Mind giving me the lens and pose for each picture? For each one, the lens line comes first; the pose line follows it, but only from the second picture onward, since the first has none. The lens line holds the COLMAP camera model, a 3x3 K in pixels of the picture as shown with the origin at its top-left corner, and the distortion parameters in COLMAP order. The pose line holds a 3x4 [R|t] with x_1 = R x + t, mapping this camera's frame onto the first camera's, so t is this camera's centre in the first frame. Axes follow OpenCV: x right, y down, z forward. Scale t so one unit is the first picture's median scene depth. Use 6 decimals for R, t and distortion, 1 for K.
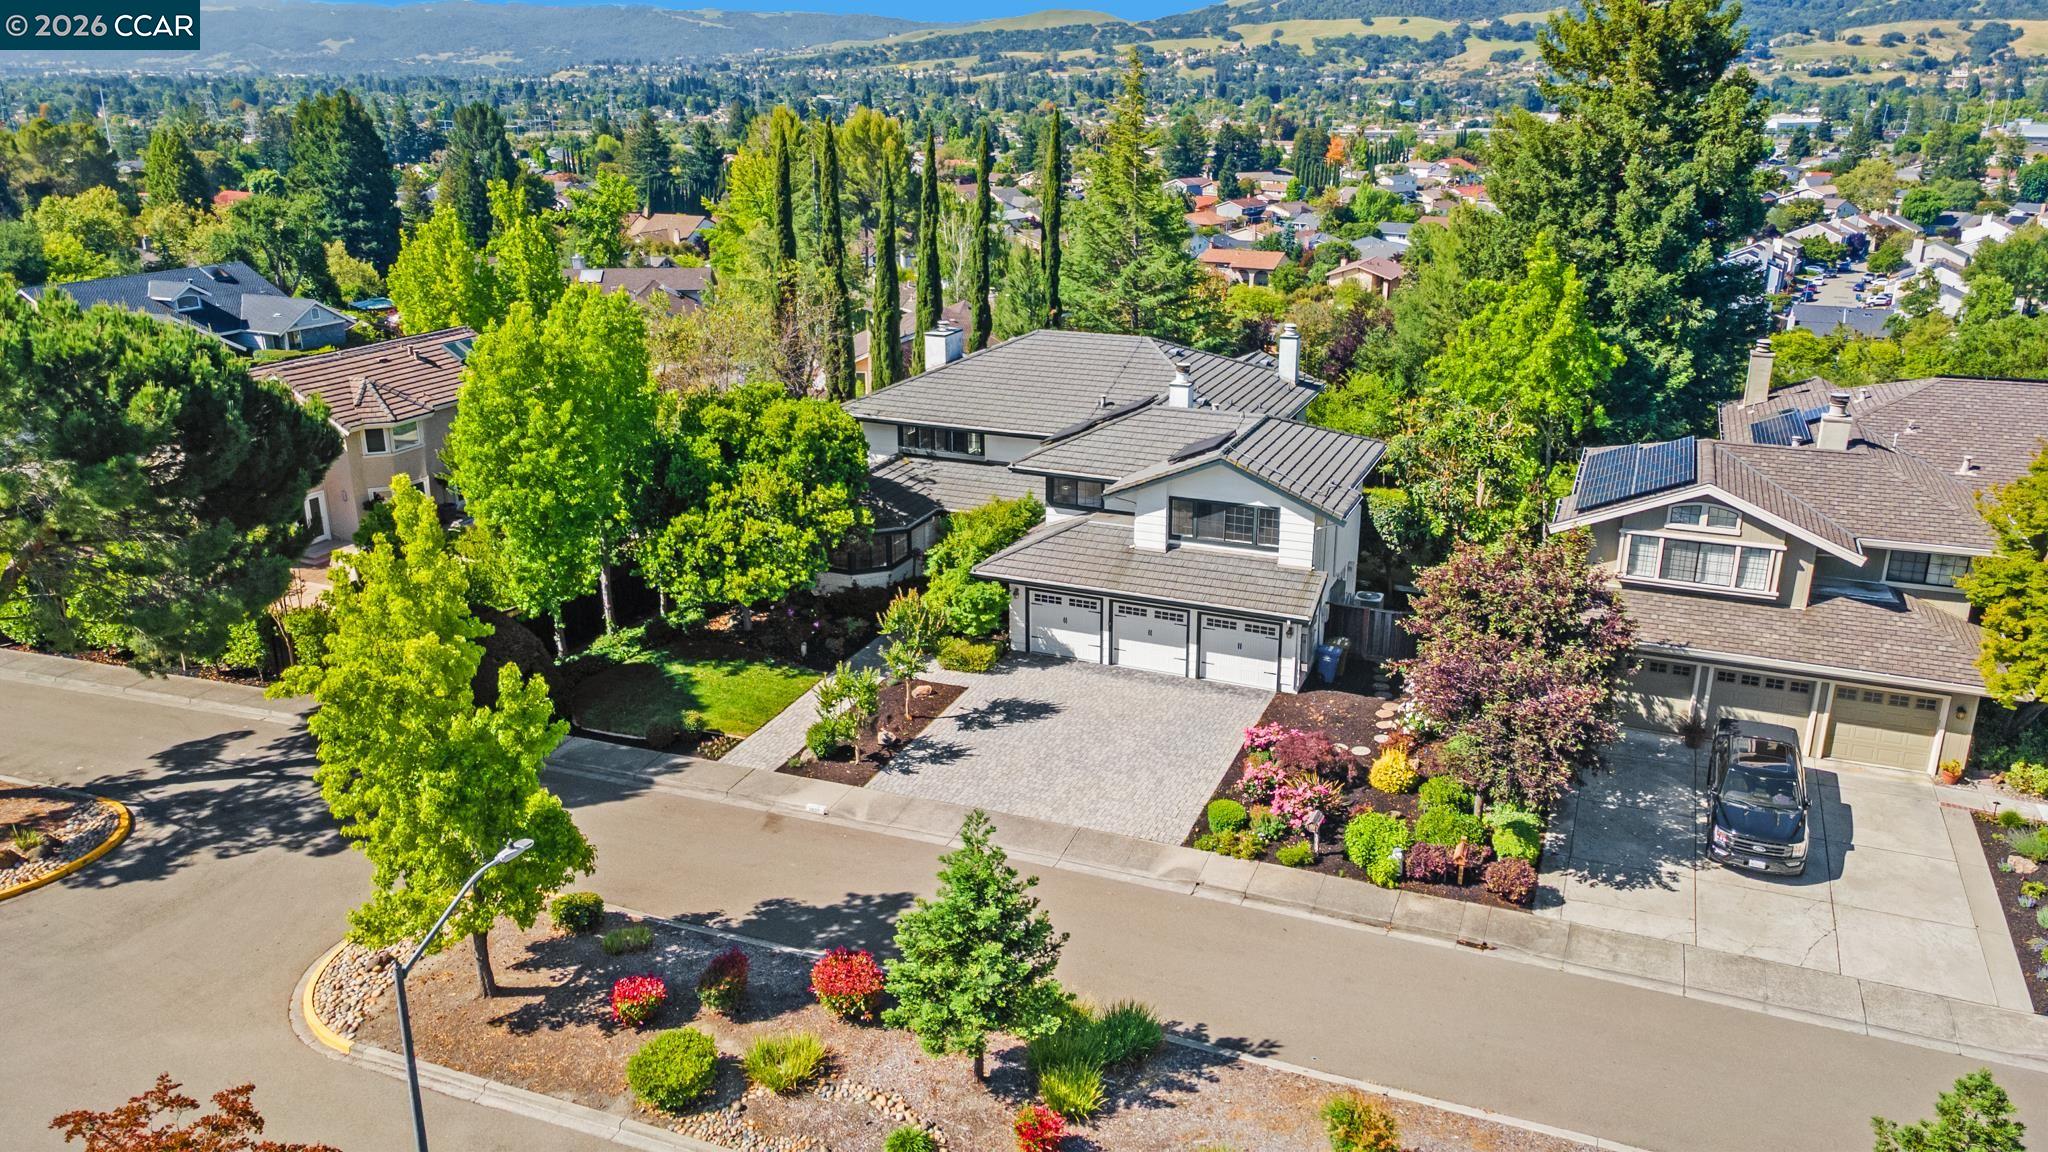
lens RADIAL K [[1513.1, 0, 1025.2], [0, 1513.1, 578.7], [0, 0, 1]] dist [0.015378, 0.007343]
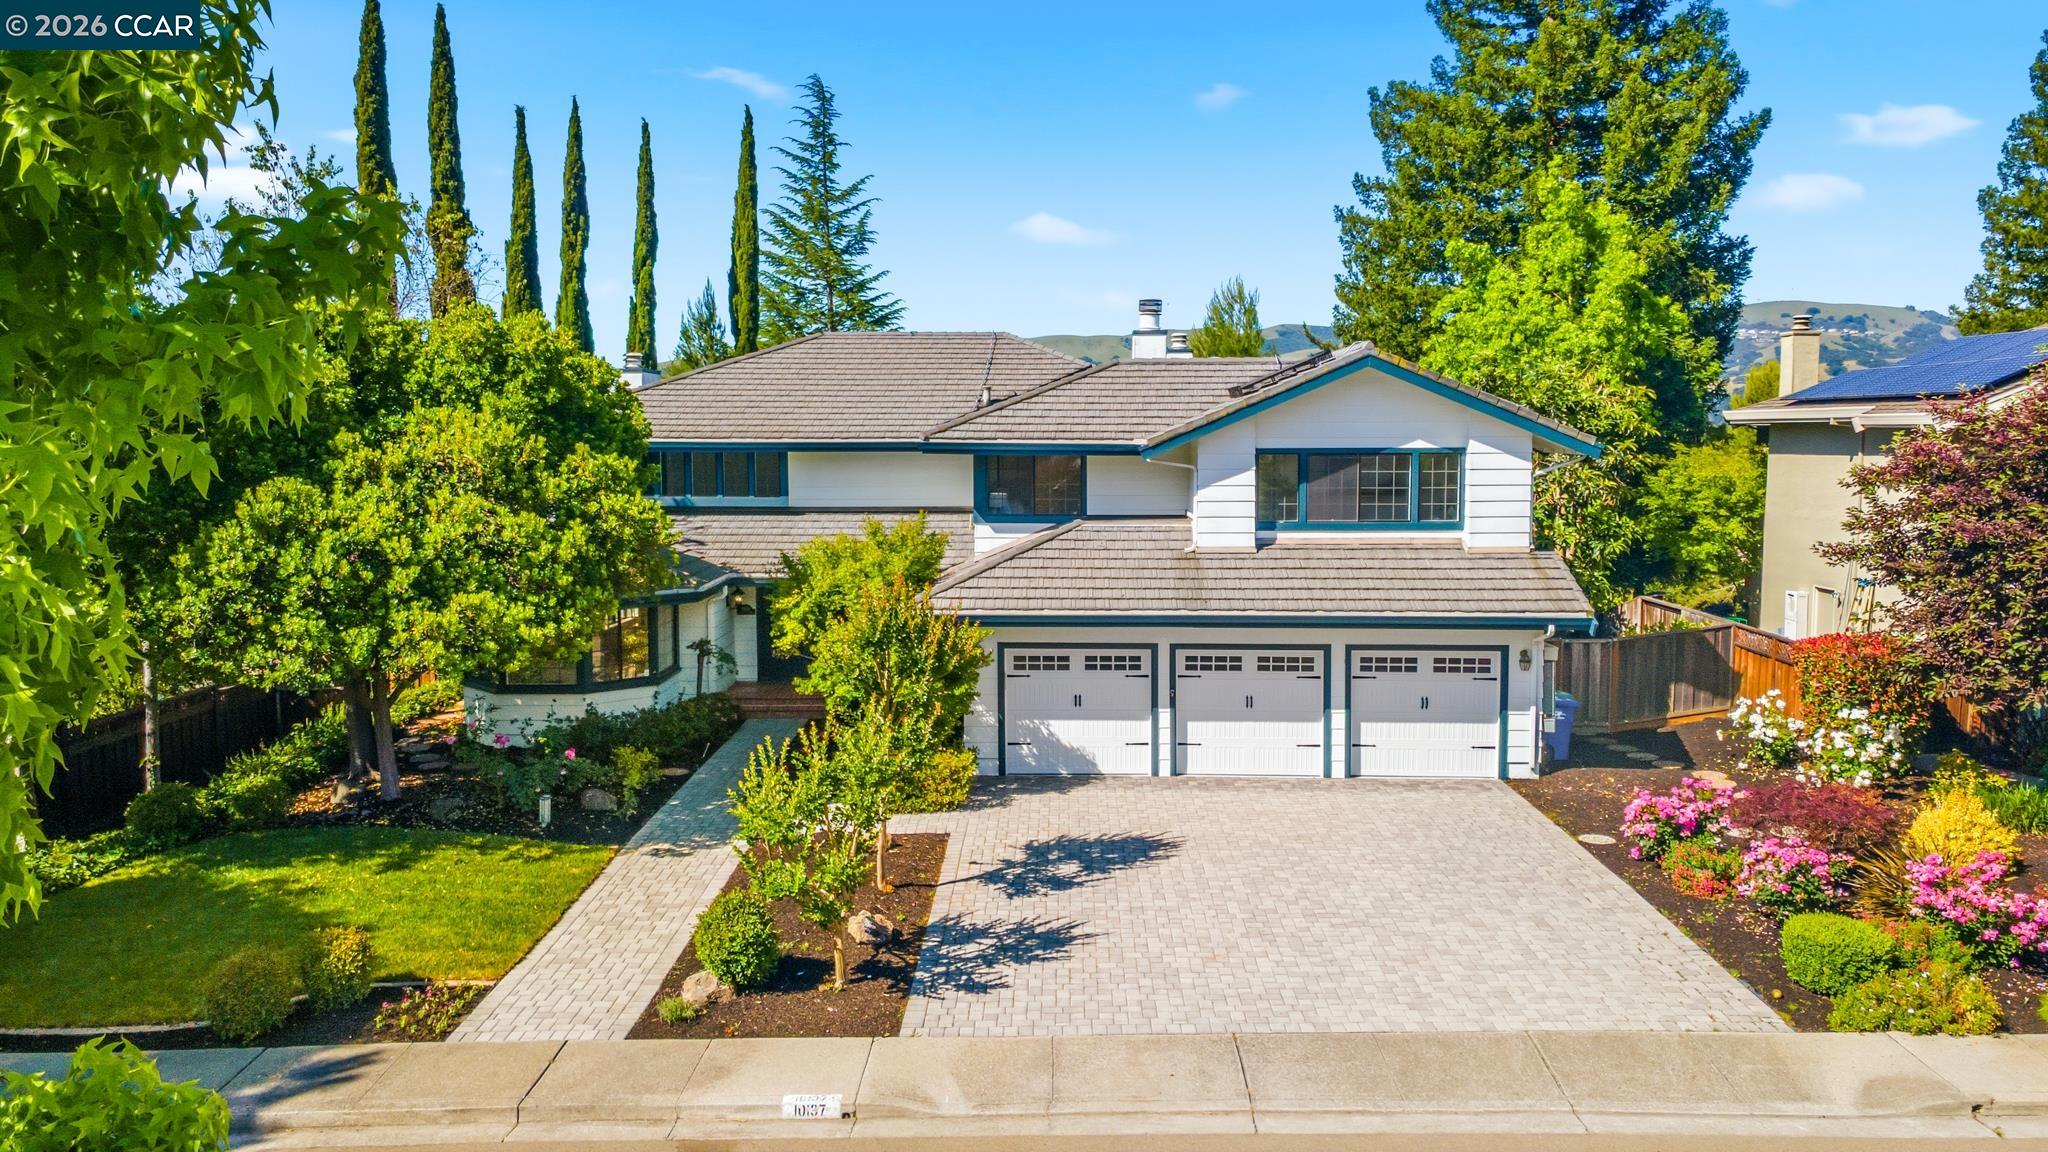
lens RADIAL K [[1513.1, 0, 1026.4], [0, 1513.1, 571.1], [0, 0, 1]] dist [0.015378, 0.007343]
pose [[0.930356, -0.035624, 0.364923, -0.184309], [0.120209, 0.969895, -0.211788, 0.095469], [-0.346392, 0.240905, 0.906630, 0.542564]]
